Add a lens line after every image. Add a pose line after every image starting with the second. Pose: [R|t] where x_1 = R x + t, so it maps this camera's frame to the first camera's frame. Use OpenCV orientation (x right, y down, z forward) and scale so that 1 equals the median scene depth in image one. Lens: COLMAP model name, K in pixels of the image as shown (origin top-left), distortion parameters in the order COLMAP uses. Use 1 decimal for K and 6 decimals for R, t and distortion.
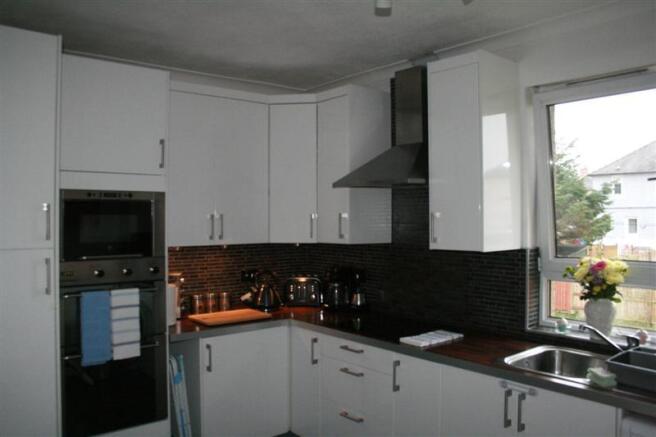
lens RADIAL K [[547.6, 0, 326.1], [0, 547.6, 211.5], [0, 0, 1]] dist [-0.151726, 0.130766]
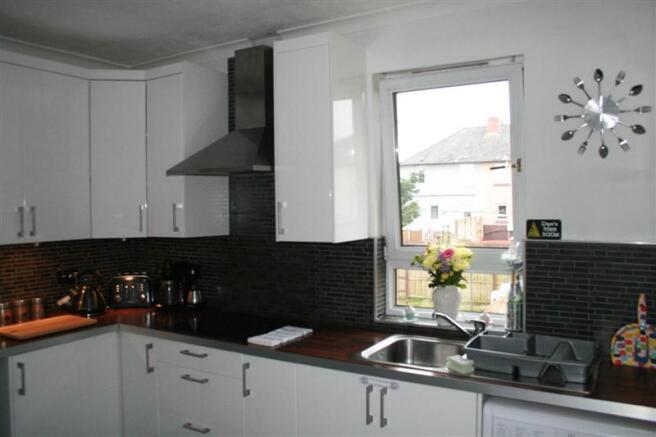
lens RADIAL K [[547.6, 0, 326.1], [0, 547.6, 211.5], [0, 0, 1]] dist [-0.151726, 0.130766]
pose [[0.944284, -0.014749, 0.328800, -0.034171], [0.008145, 0.999737, 0.021452, -0.001351], [-0.329030, -0.017578, 0.944156, 0.077666]]
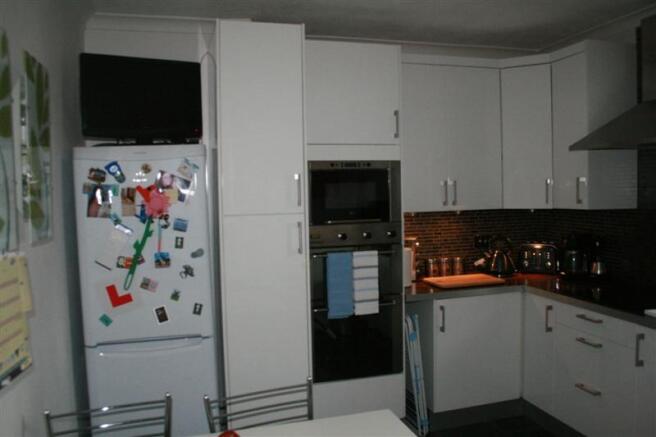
lens RADIAL K [[547.6, 0, 326.1], [0, 547.6, 211.5], [0, 0, 1]] dist [-0.151726, 0.130766]
pose [[0.911793, 0.000506, -0.410650, 0.007076], [0.023488, 0.998298, 0.053383, 0.002883], [0.409978, -0.058319, 0.910229, -0.033204]]
